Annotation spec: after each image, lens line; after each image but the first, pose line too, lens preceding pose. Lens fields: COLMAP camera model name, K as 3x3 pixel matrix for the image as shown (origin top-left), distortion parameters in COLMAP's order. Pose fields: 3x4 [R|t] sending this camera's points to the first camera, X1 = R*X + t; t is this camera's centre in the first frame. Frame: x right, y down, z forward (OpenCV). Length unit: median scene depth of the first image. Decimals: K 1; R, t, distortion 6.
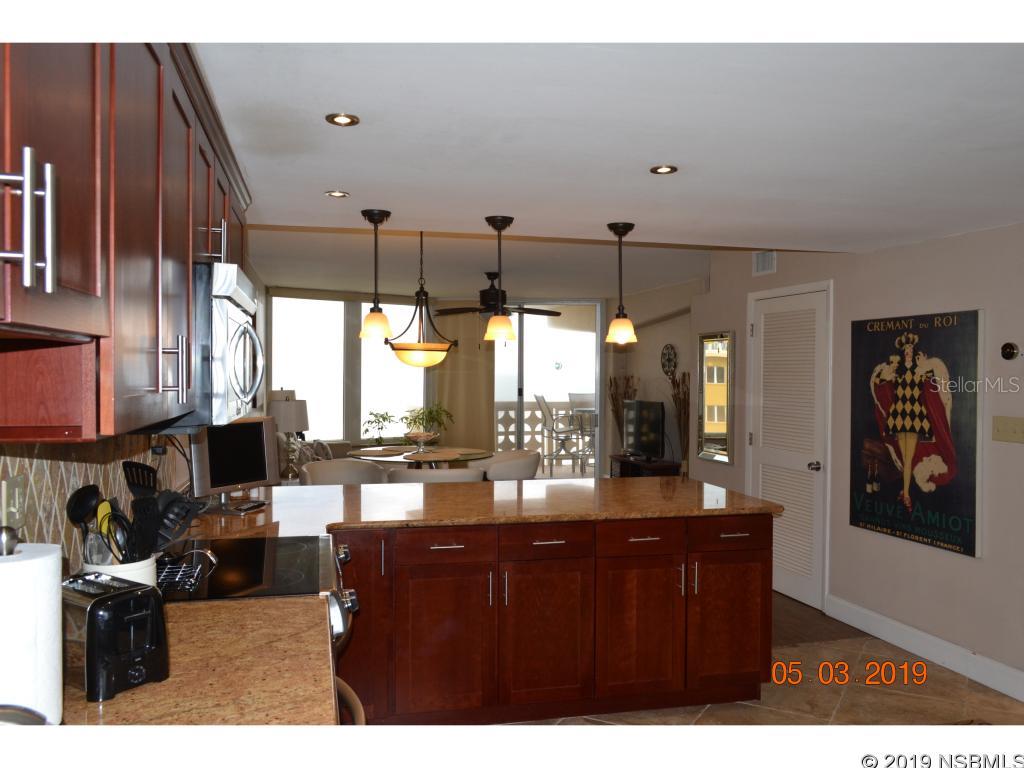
lens RADIAL K [[816.8, 0, 515.4], [0, 816.8, 380.7], [0, 0, 1]] dist [-0.001430, 0.019787]
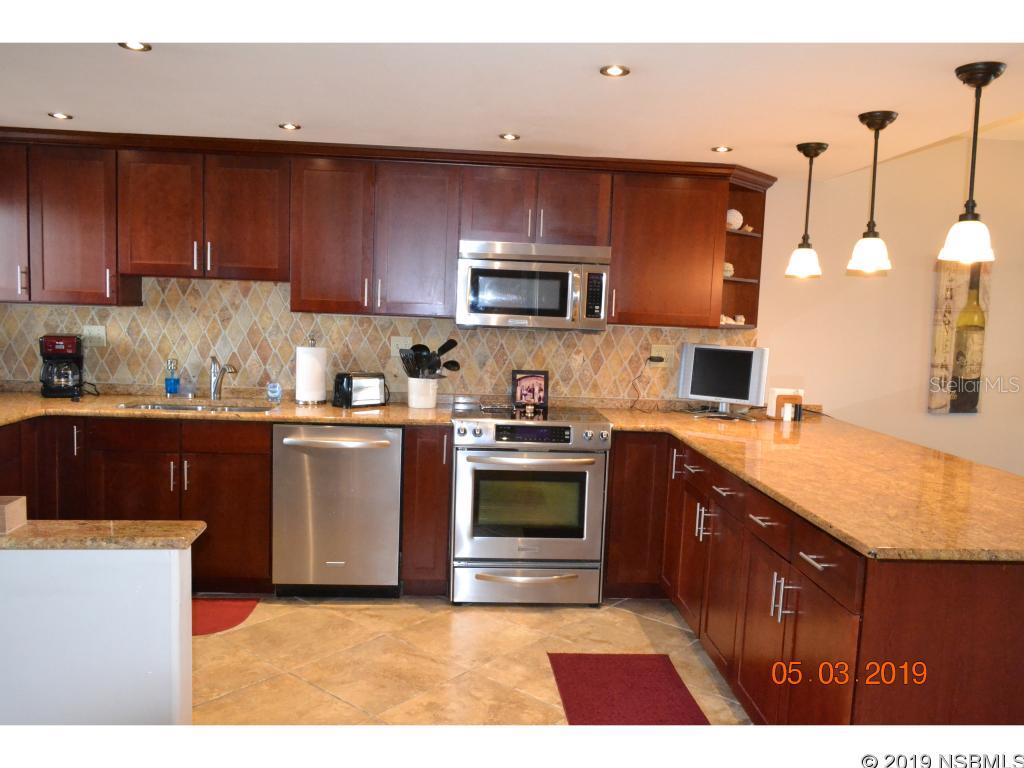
lens RADIAL K [[816.8, 0, 522.0], [0, 816.8, 381.9], [0, 0, 1]] dist [-0.001430, 0.019787]
pose [[-0.166820, 0.075009, -0.983130, 0.332091], [-0.050689, 0.995131, 0.084526, 0.003671], [0.984684, 0.063935, -0.162205, 0.316556]]
